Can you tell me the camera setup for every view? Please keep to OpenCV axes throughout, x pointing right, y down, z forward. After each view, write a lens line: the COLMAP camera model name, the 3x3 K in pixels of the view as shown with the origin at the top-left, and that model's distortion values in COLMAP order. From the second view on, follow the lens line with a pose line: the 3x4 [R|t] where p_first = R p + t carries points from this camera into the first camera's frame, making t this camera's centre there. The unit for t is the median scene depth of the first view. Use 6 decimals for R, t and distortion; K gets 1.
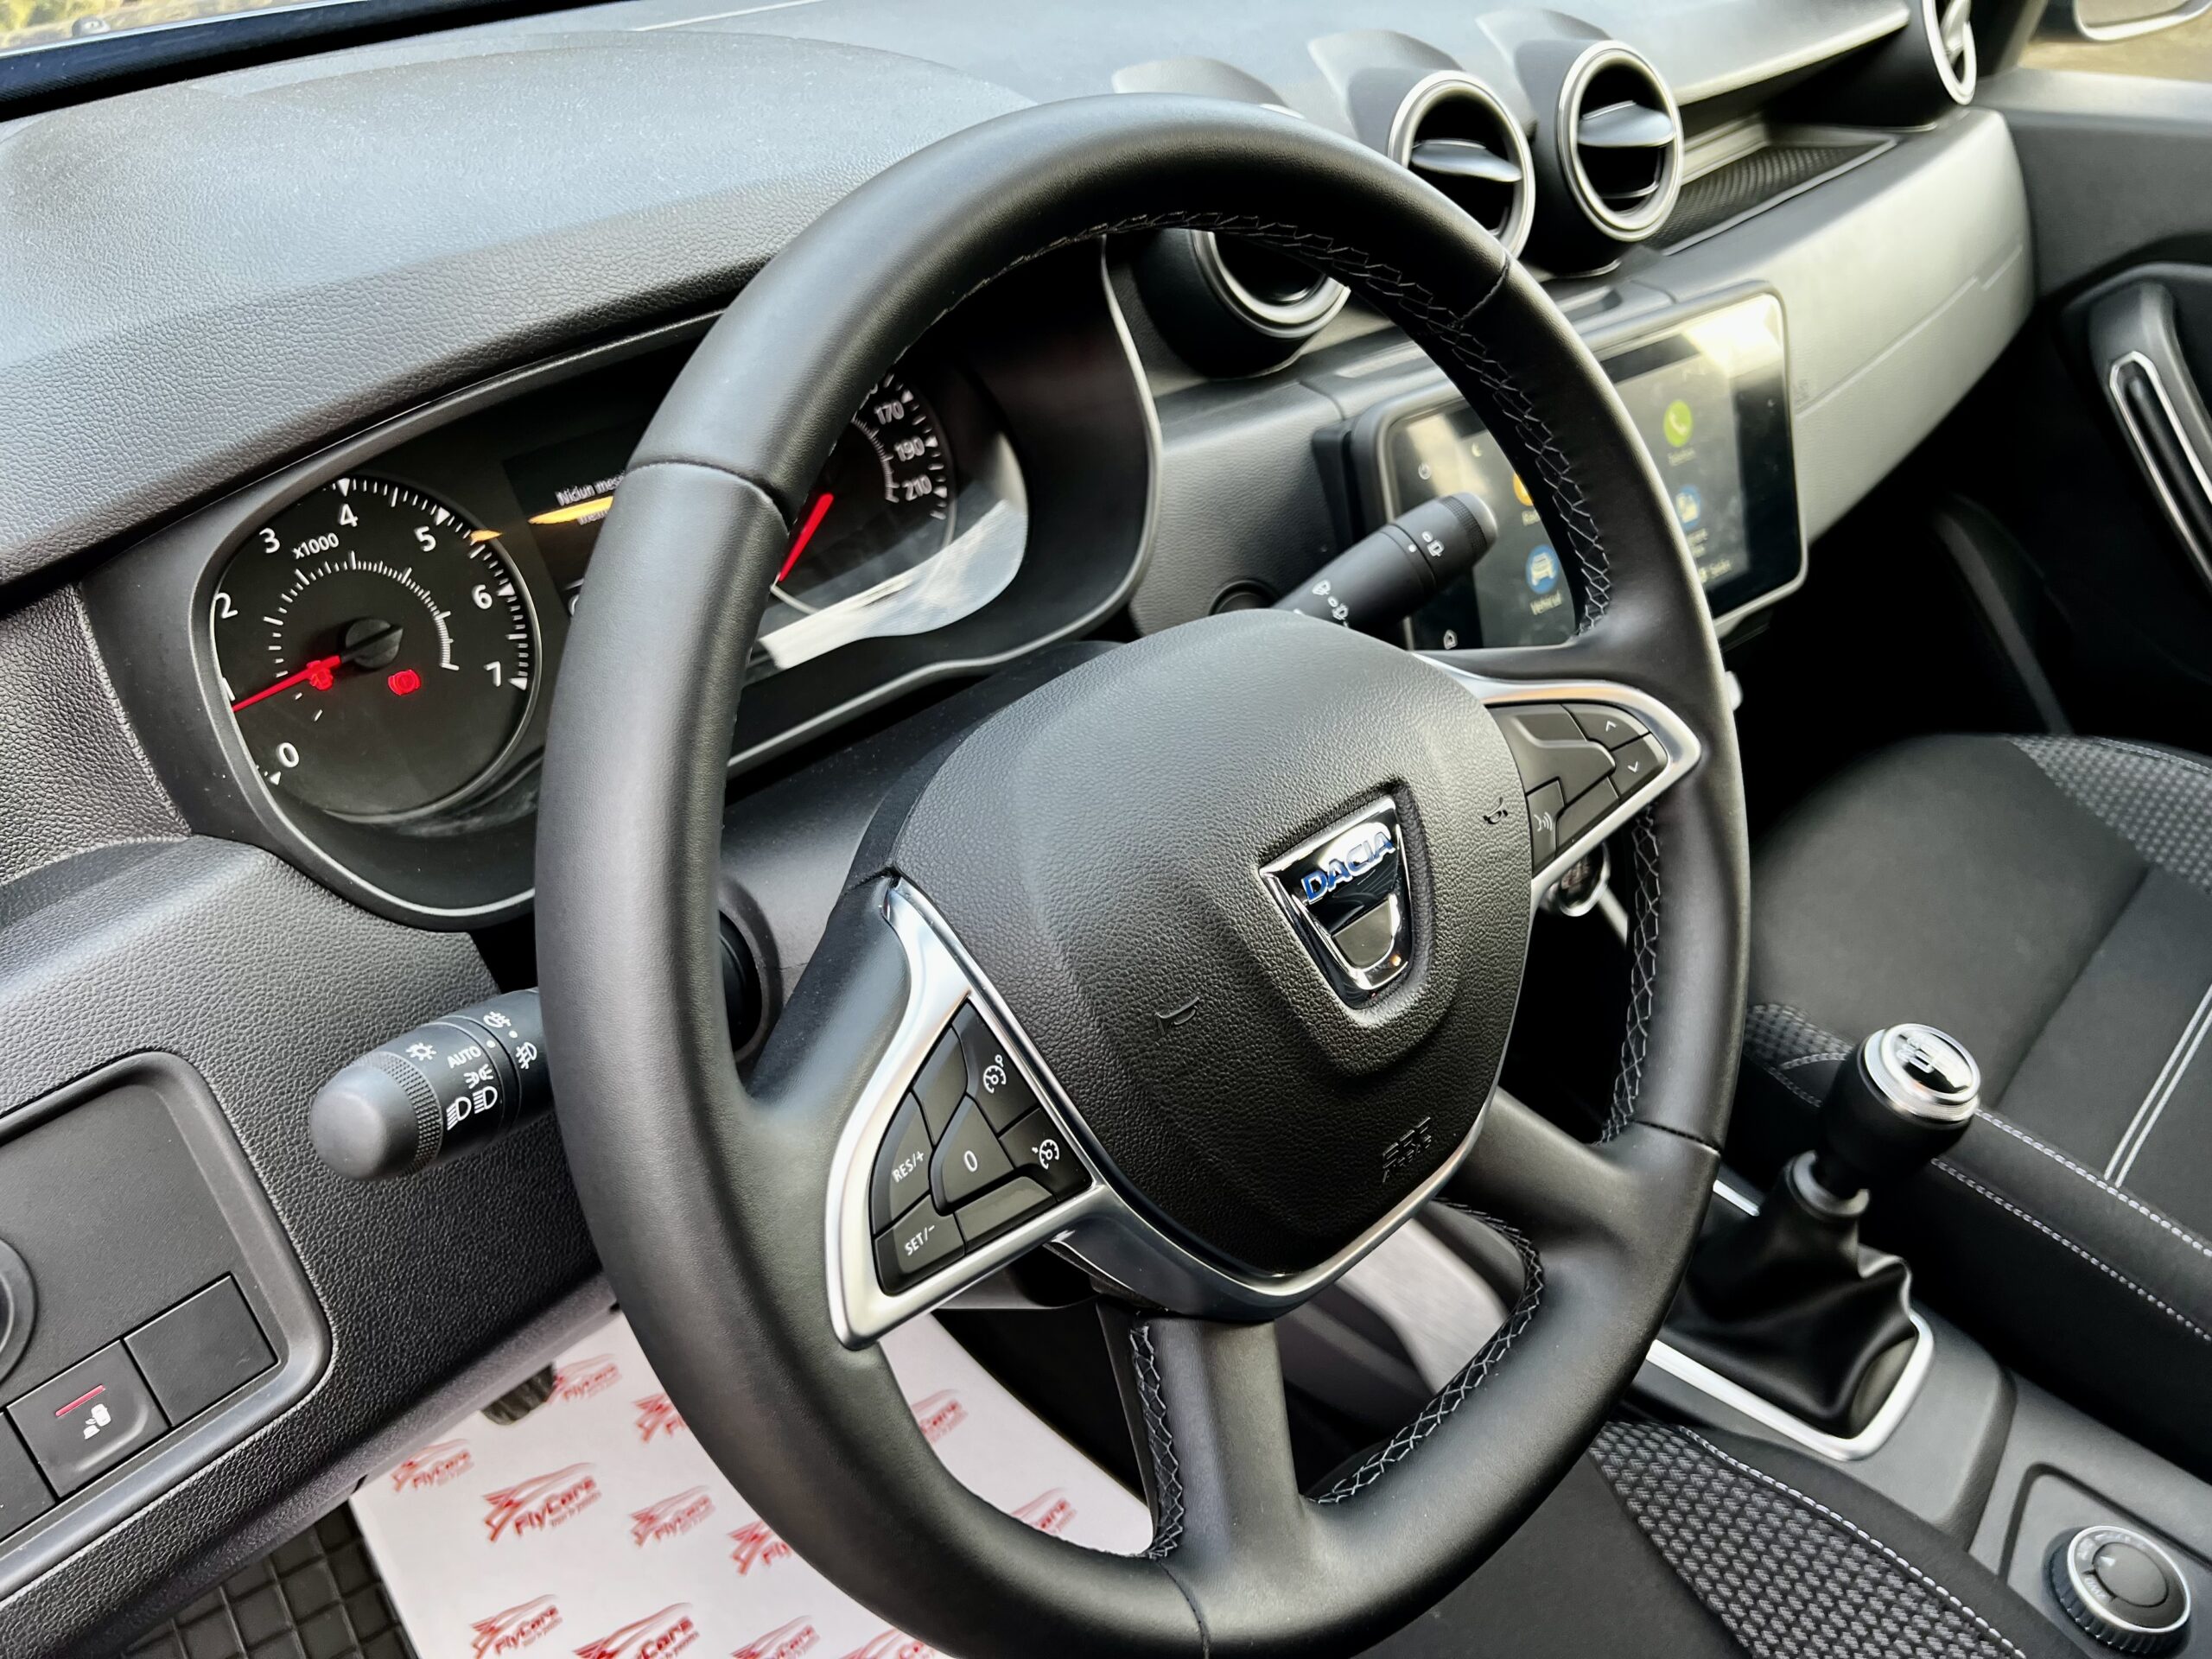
lens RADIAL K [[1666.3, 0, 1106.7], [0, 1666.3, 823.6], [0, 0, 1]] dist [0.044387, -0.027749]
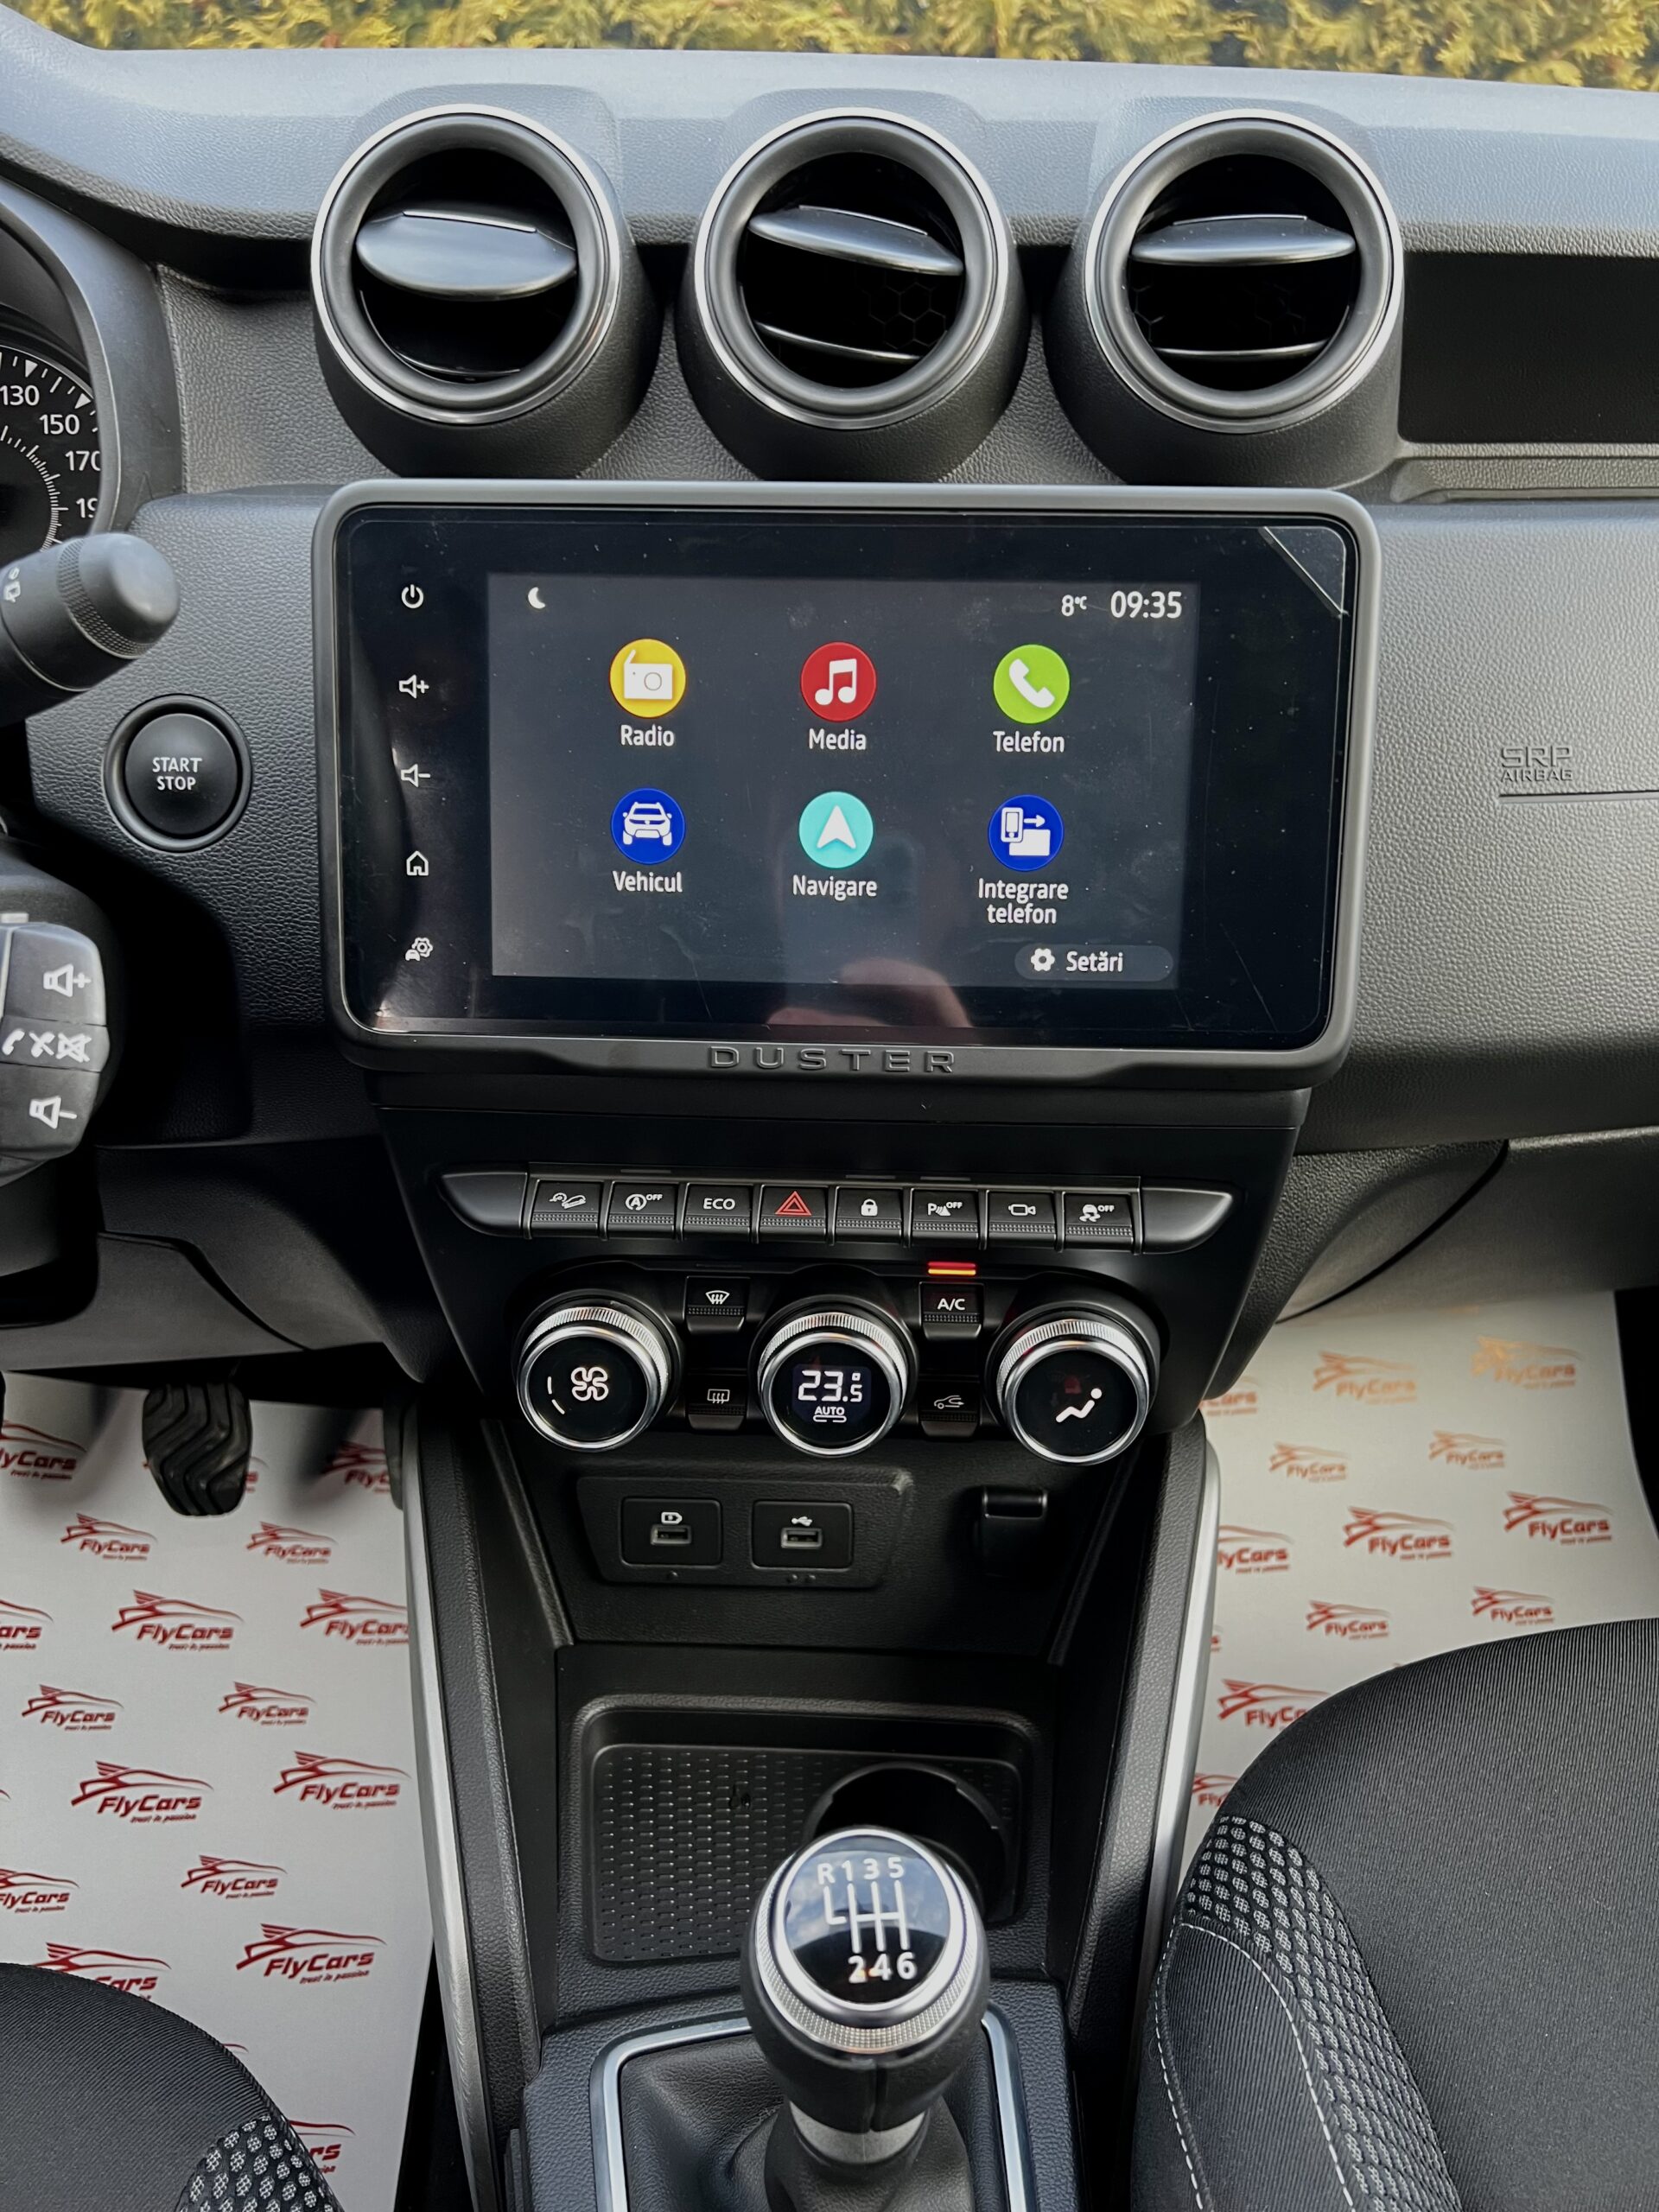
lens RADIAL K [[1666.3, 0, 833.6], [0, 1666.3, 1113.7], [0, 0, 1]] dist [0.044387, -0.027749]
pose [[0.755614, 0.306478, -0.578895, 0.937247], [-0.376612, 0.926370, -0.001142, -0.101986], [0.535921, 0.218882, 0.815401, 0.724643]]
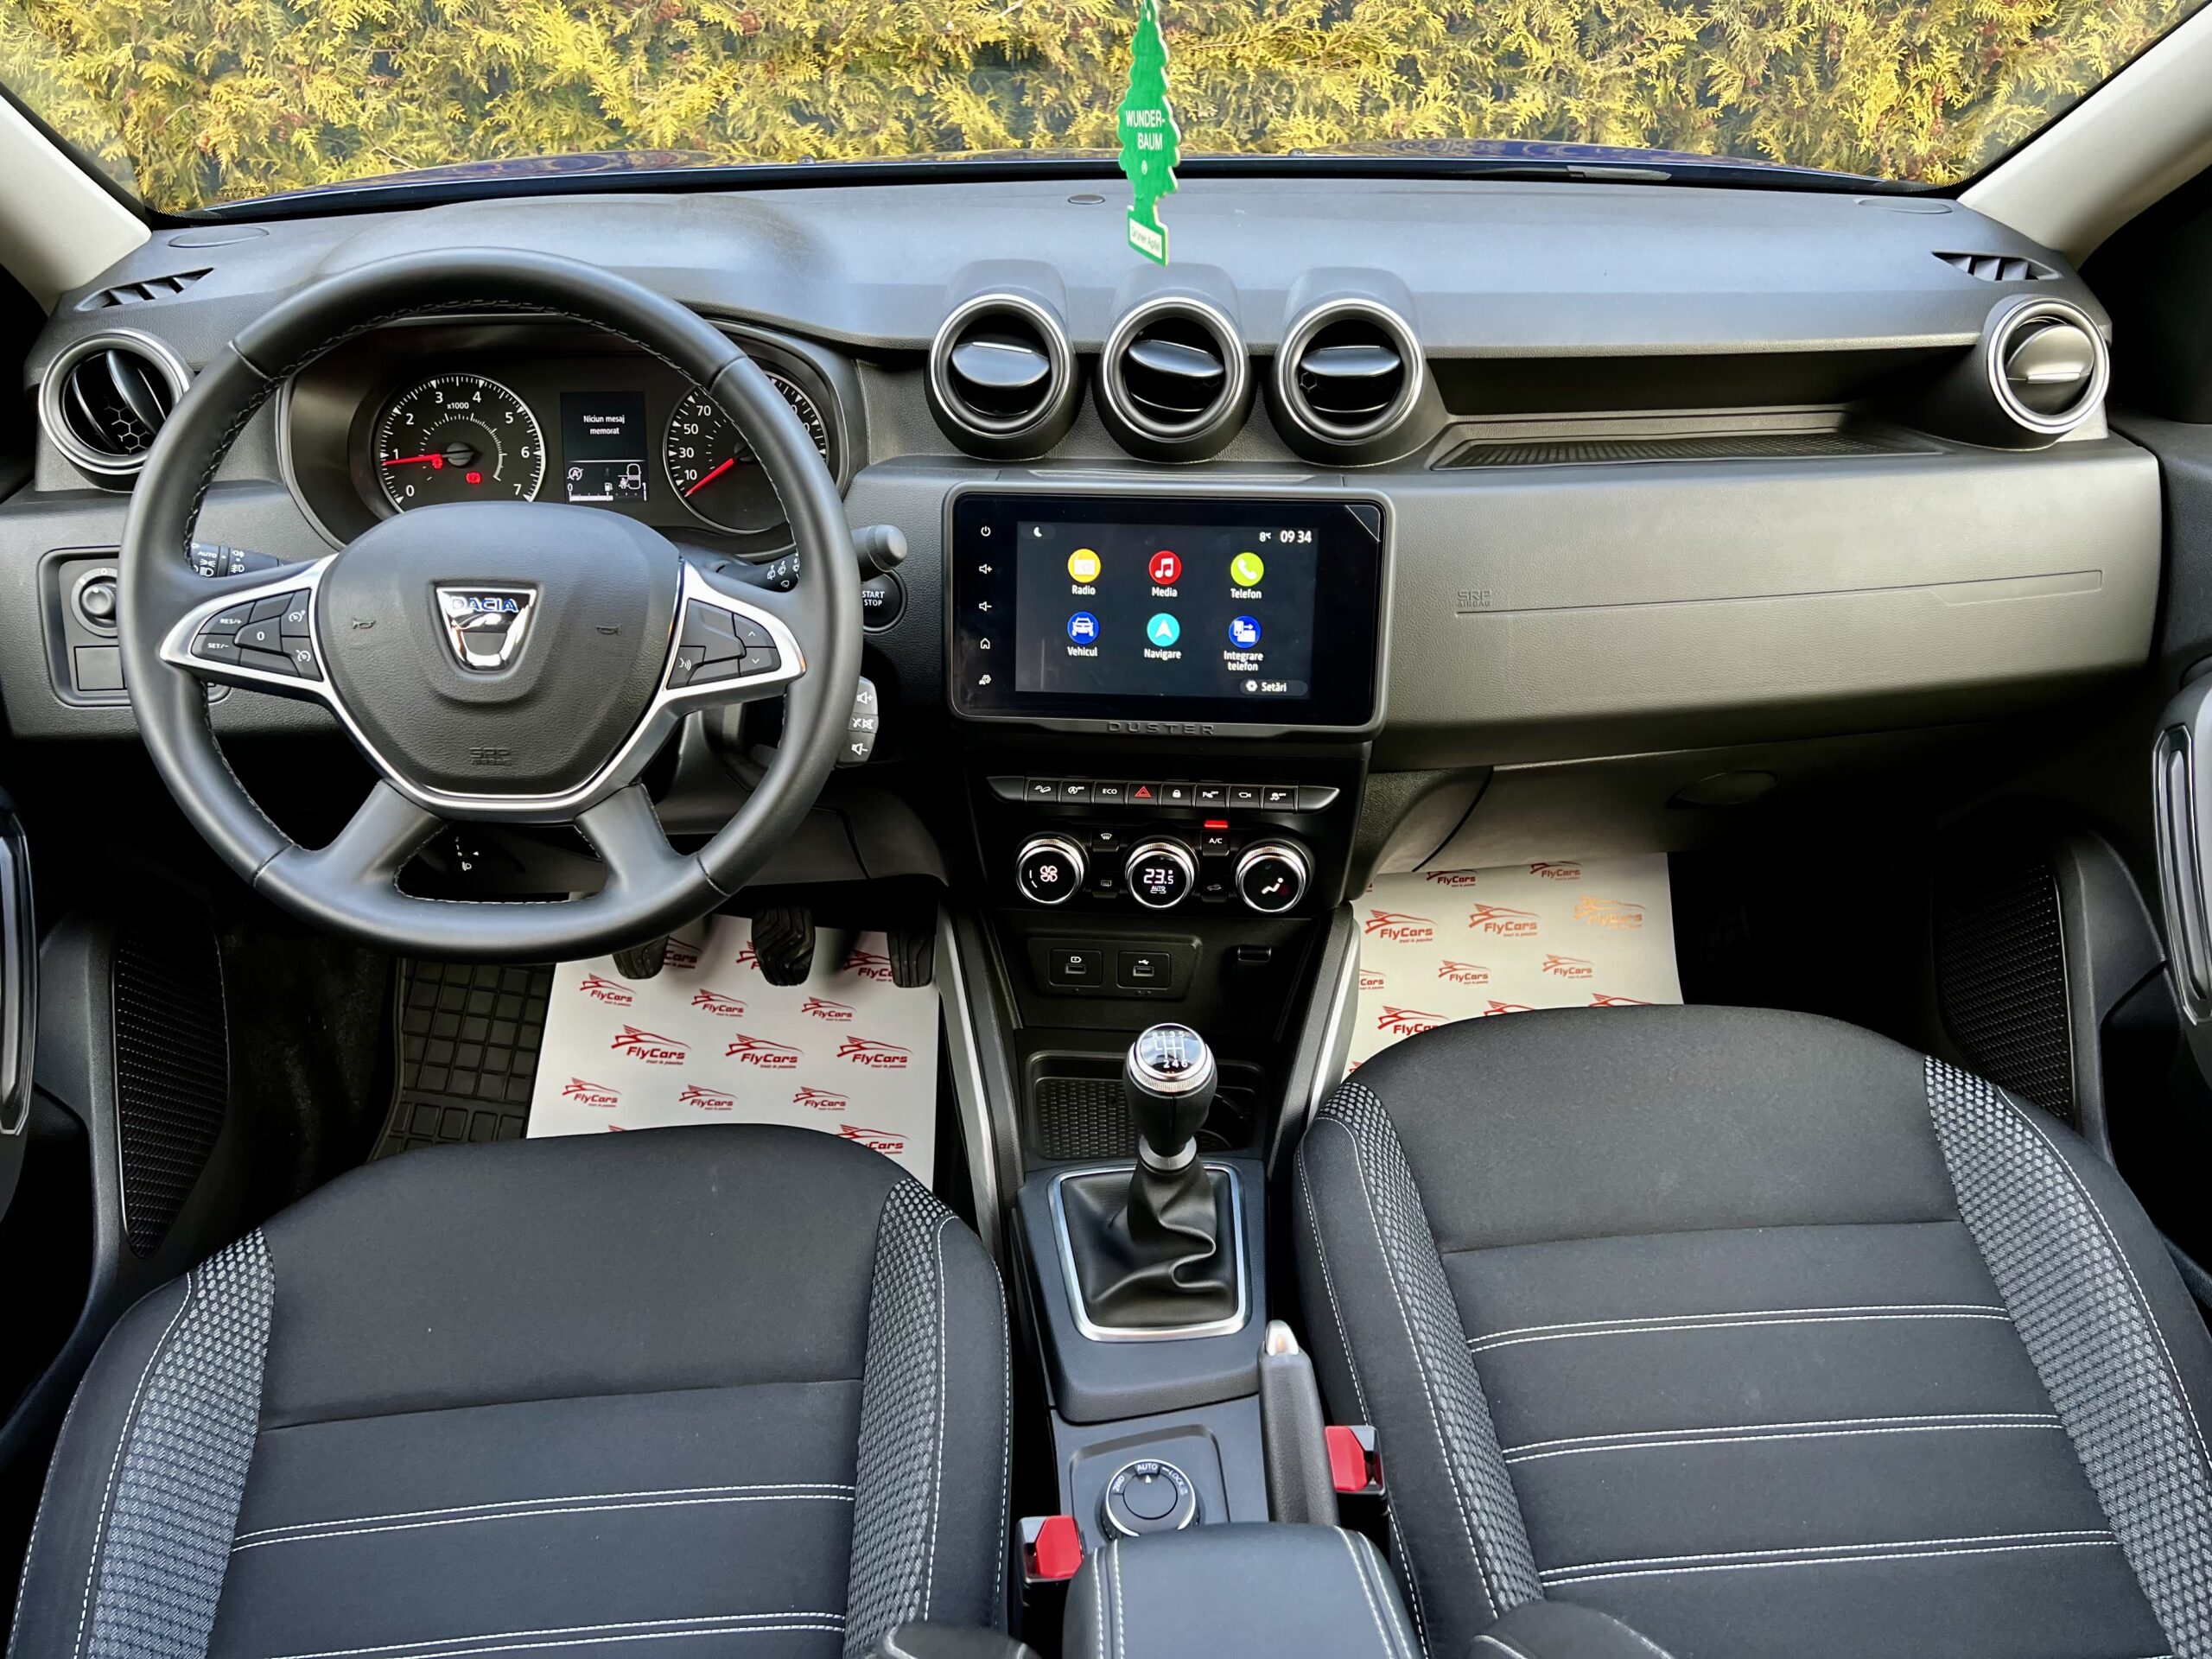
lens RADIAL K [[1666.3, 0, 1113.4], [0, 1666.3, 843.2], [0, 0, 1]] dist [0.044387, -0.027749]
pose [[0.733268, 0.348738, -0.583695, 1.586182], [-0.384324, 0.920742, 0.067304, -0.113935], [0.560904, 0.174976, 0.809179, -0.181605]]
